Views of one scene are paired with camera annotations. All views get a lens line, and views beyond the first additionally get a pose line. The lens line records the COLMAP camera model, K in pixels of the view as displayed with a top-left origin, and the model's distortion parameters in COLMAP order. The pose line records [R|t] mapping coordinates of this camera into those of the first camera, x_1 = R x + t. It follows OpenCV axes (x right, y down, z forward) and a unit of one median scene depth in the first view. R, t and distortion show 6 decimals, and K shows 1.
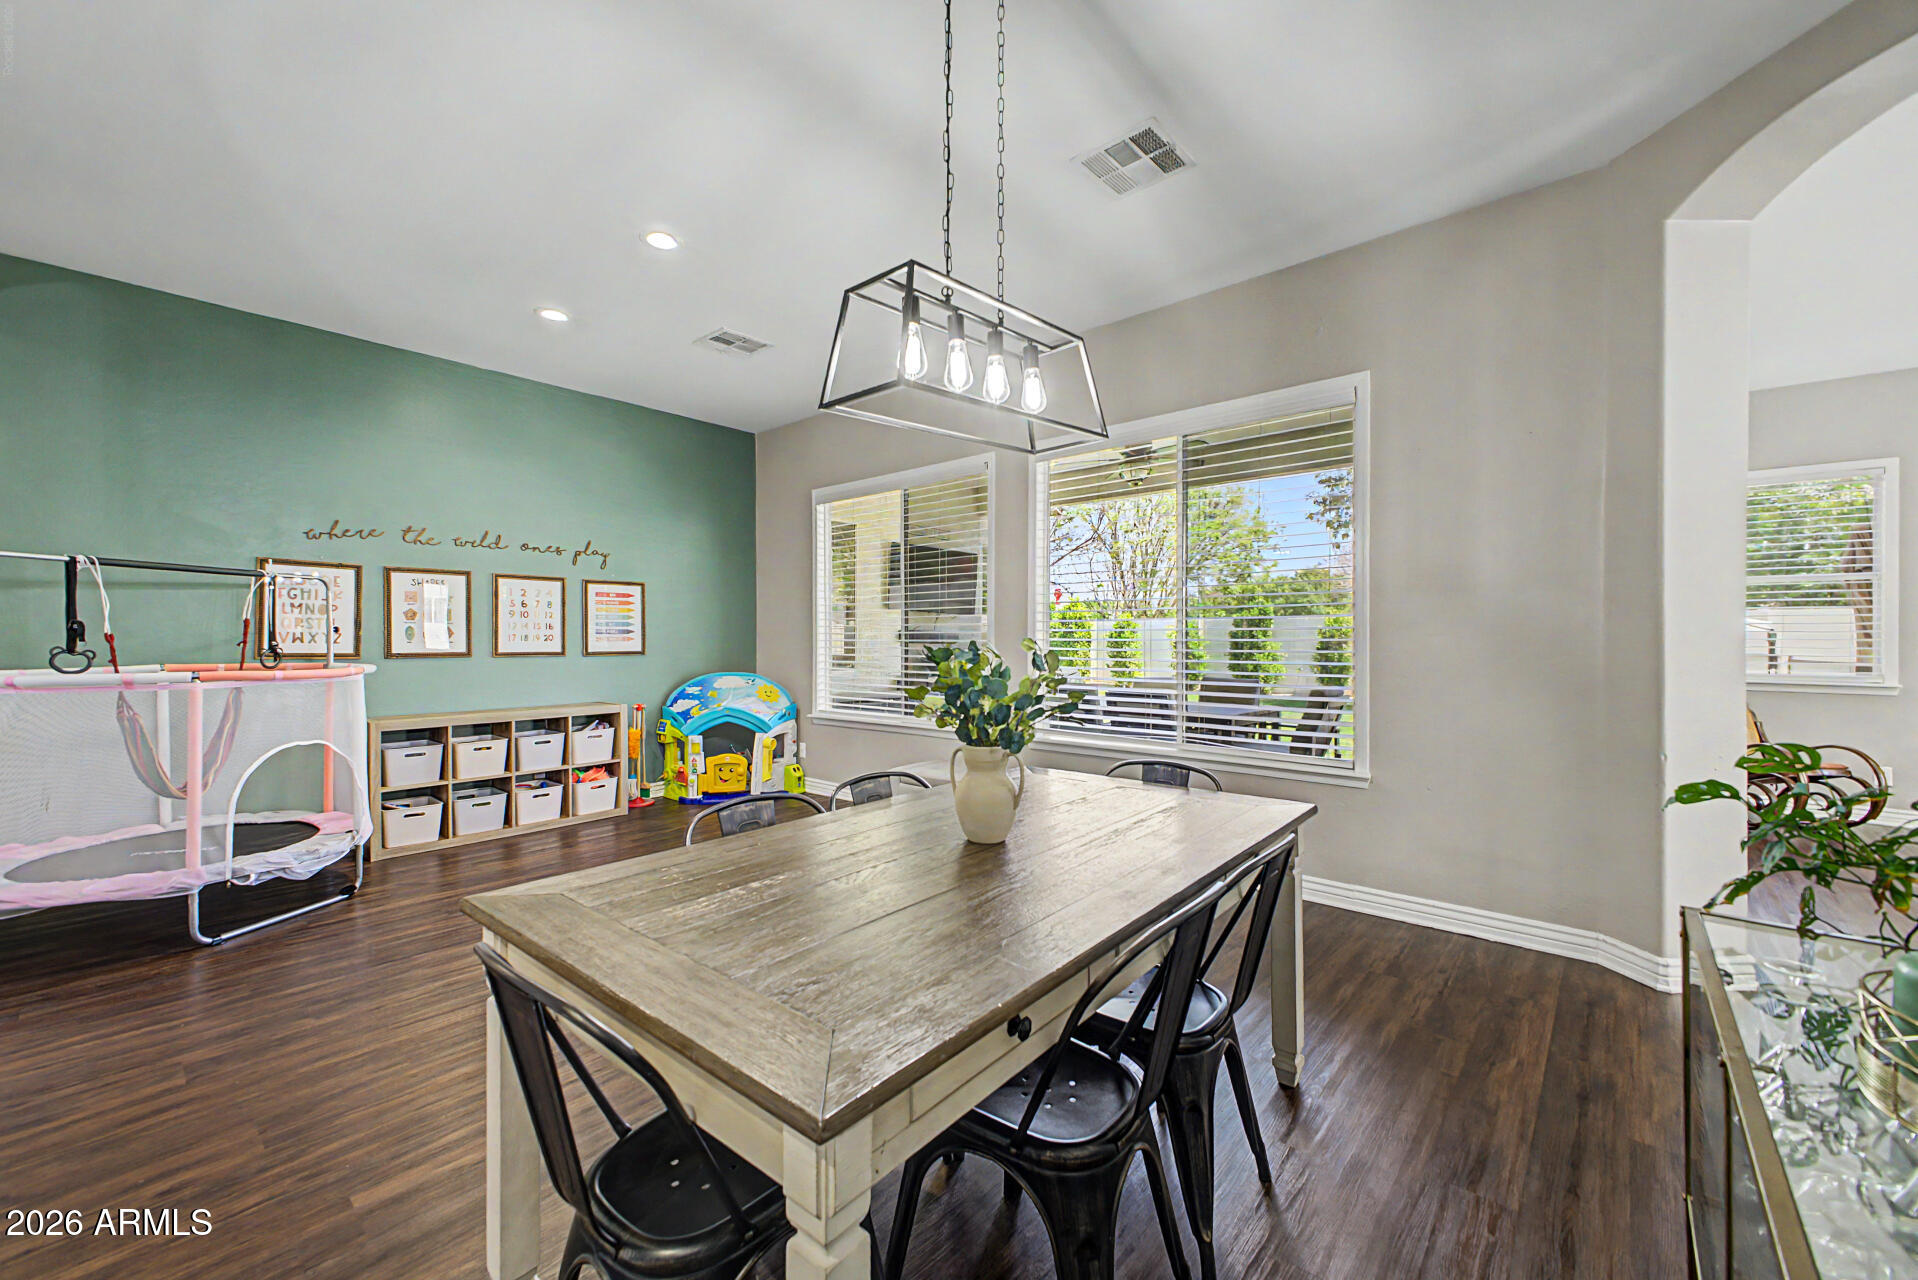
lens RADIAL K [[762.7, 0, 961.0], [0, 762.7, 635.5], [0, 0, 1]] dist [0.038156, -0.013768]
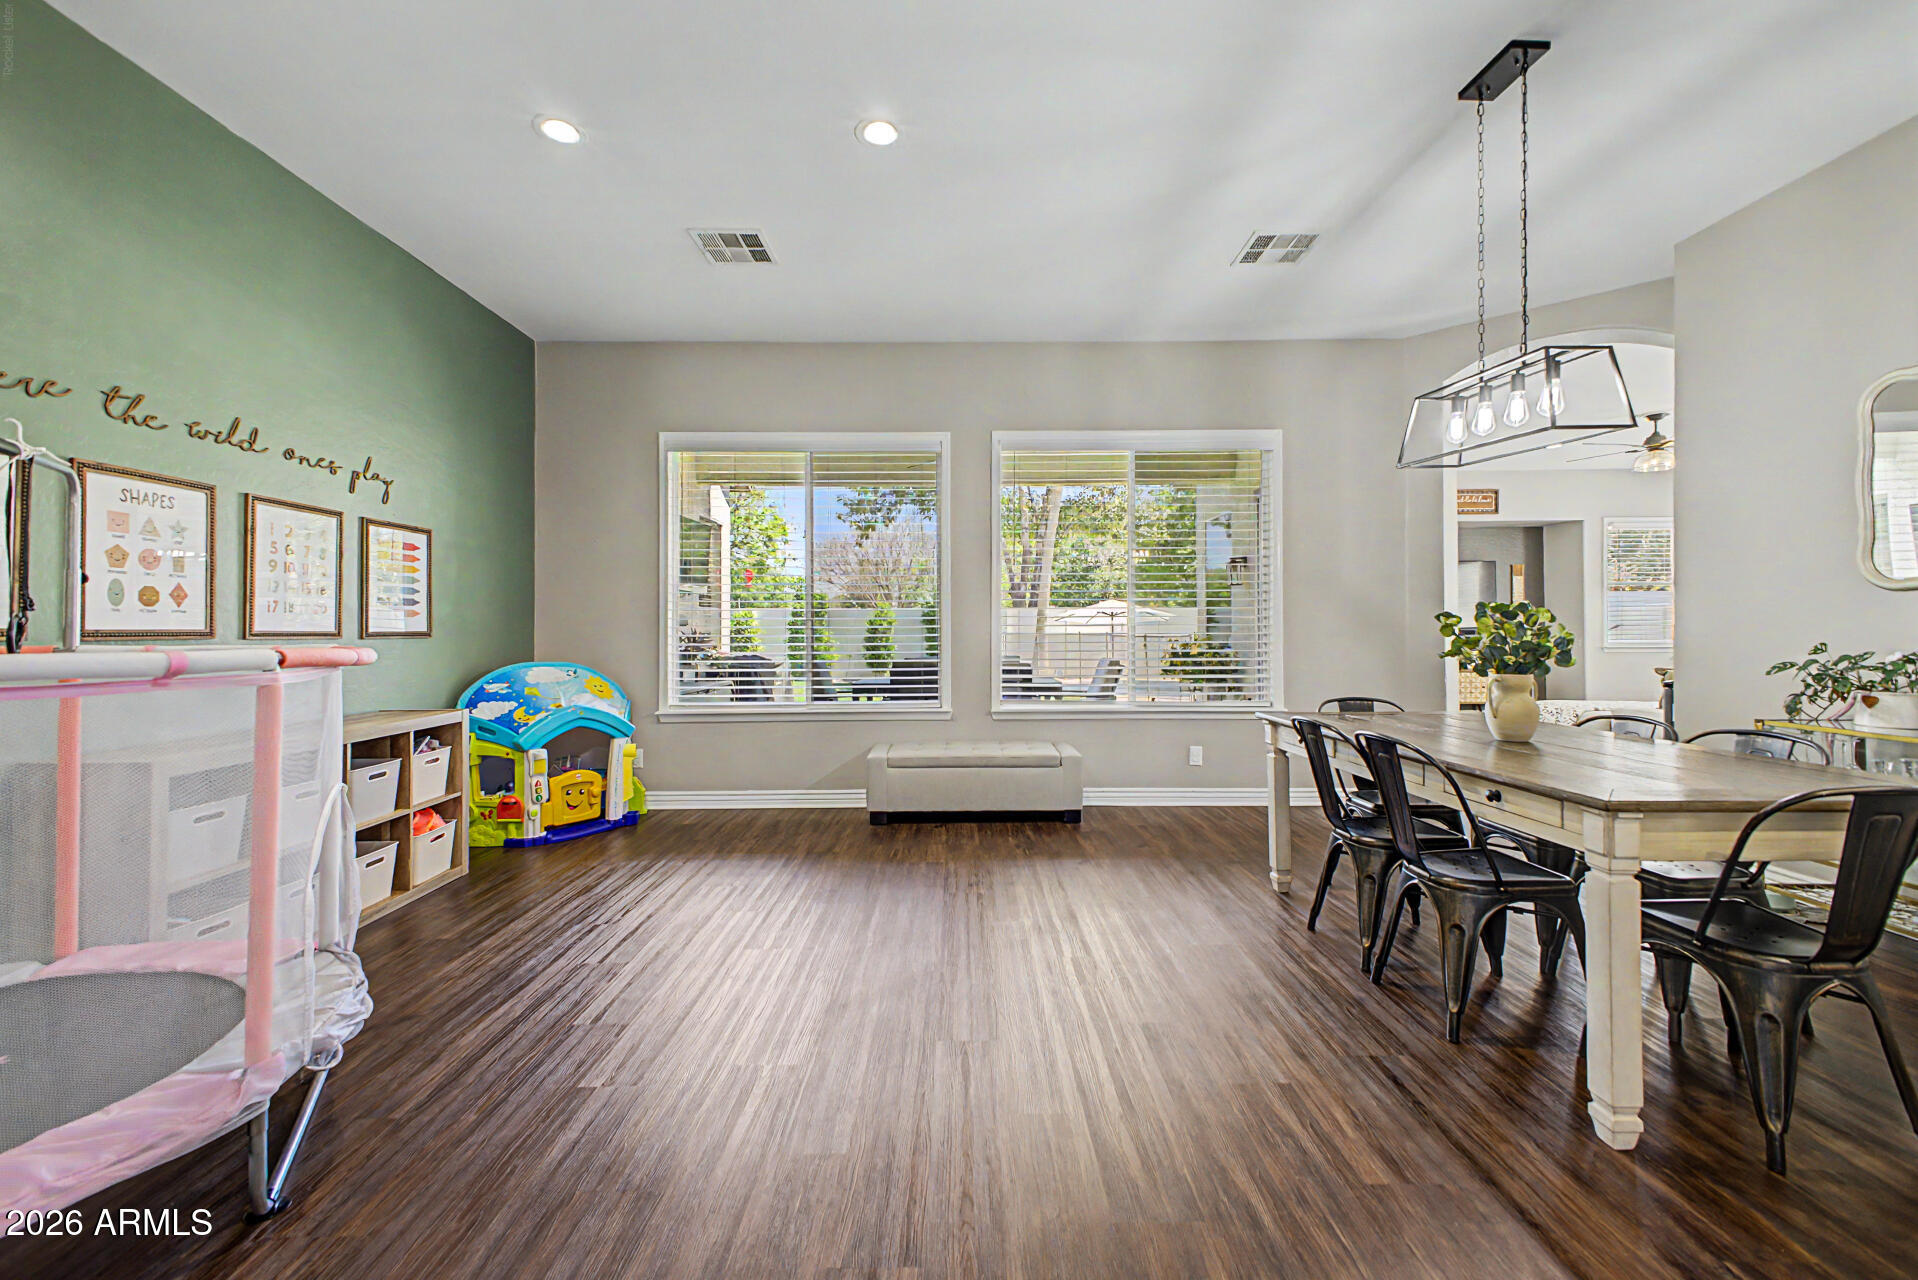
lens RADIAL K [[770.8, 0, 972.4], [0, 770.8, 625.0], [0, 0, 1]] dist [0.008098, -0.000104]
pose [[0.740216, 0.002316, 0.672365, -0.575410], [0.001090, 0.999989, -0.004643, 0.019637], [-0.672368, 0.004170, 0.740205, 0.206057]]
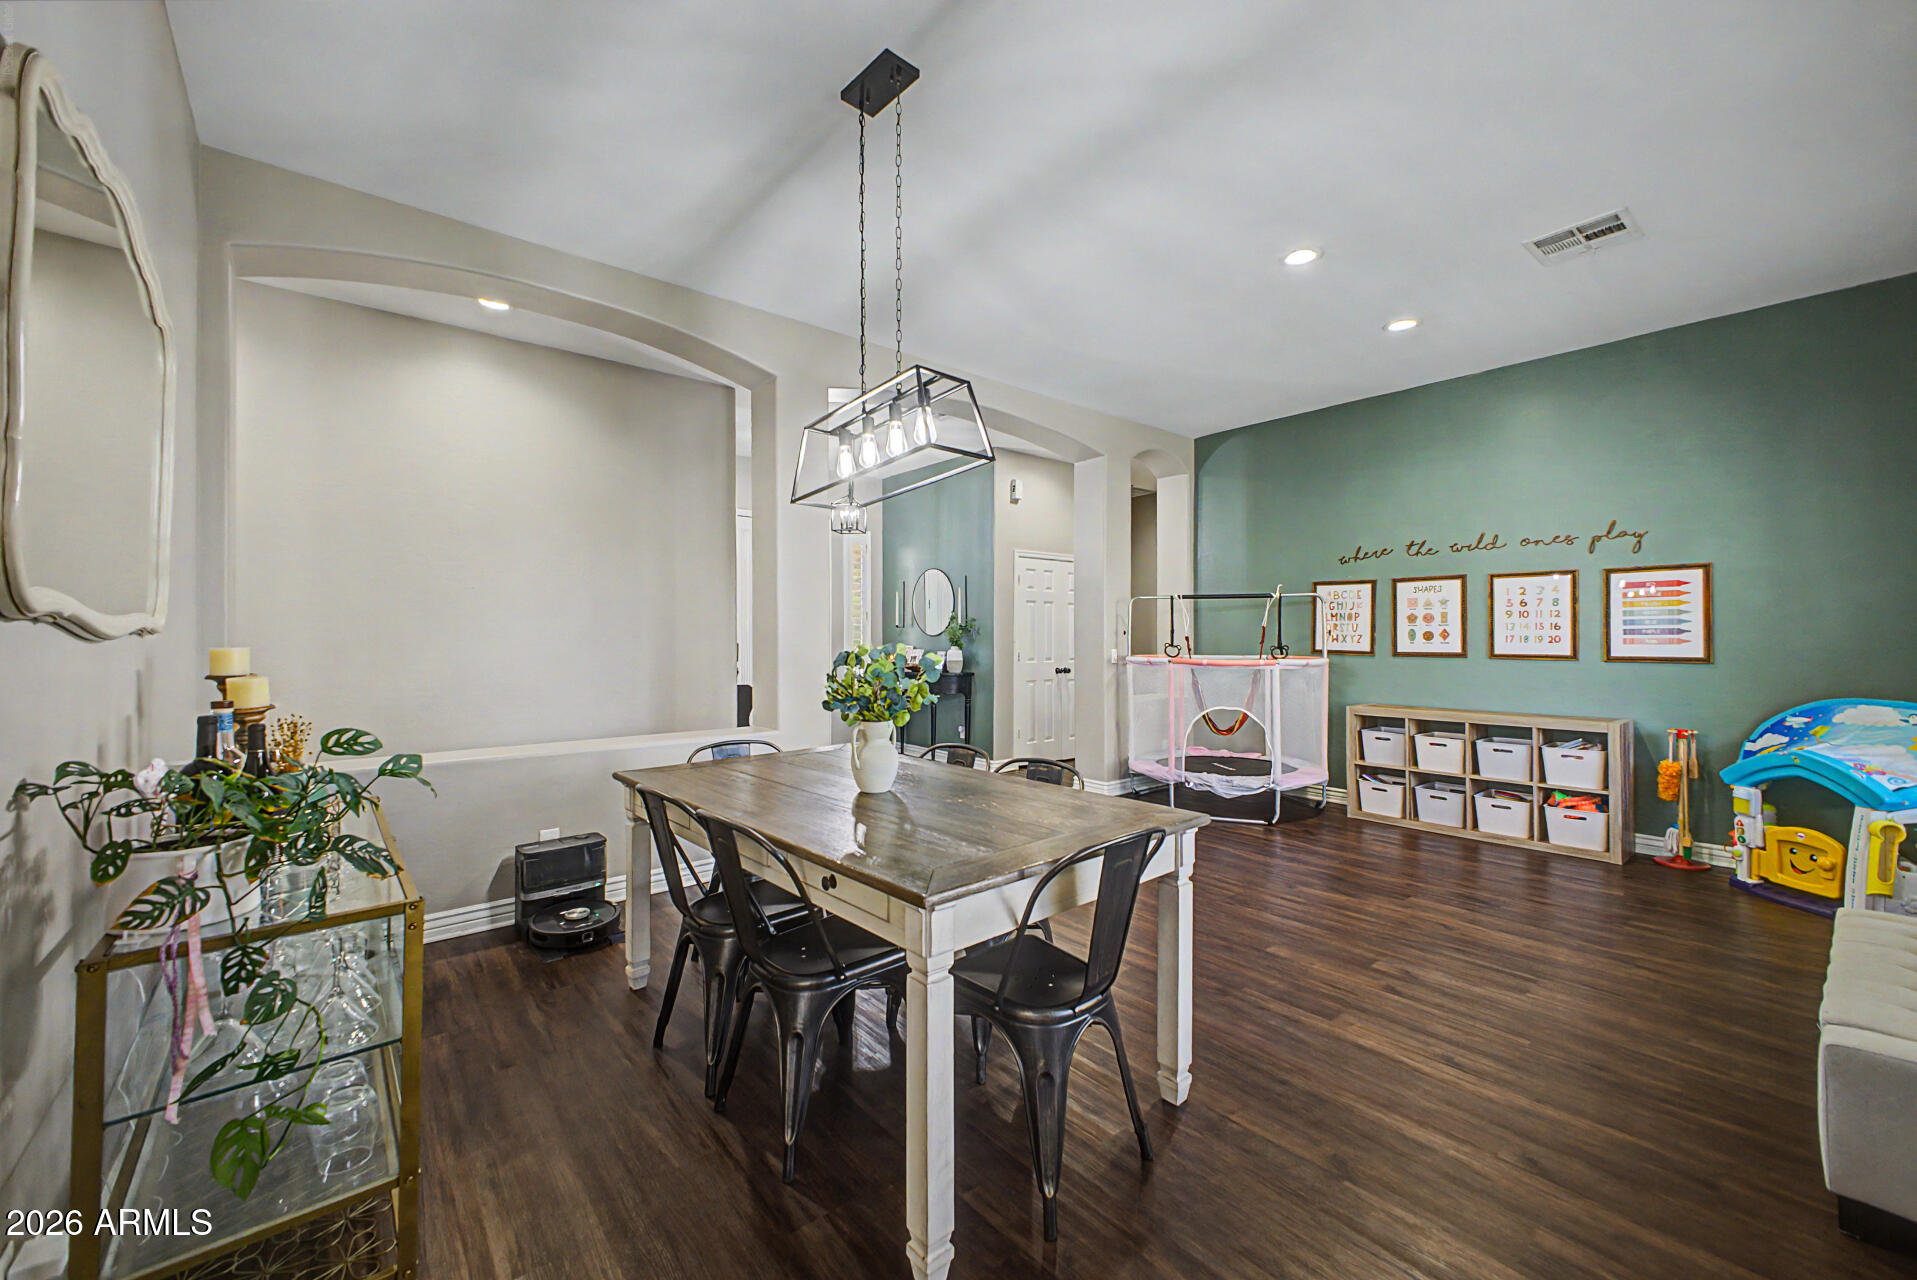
lens RADIAL K [[762.3, 0, 960.5], [0, 762.3, 635.5], [0, 0, 1]] dist [0.038156, -0.013768]
pose [[-0.154129, -0.001270, -0.988050, 0.464398], [0.001800, 0.999997, -0.001566, -0.001270], [0.988049, -0.002020, -0.154127, 0.466817]]
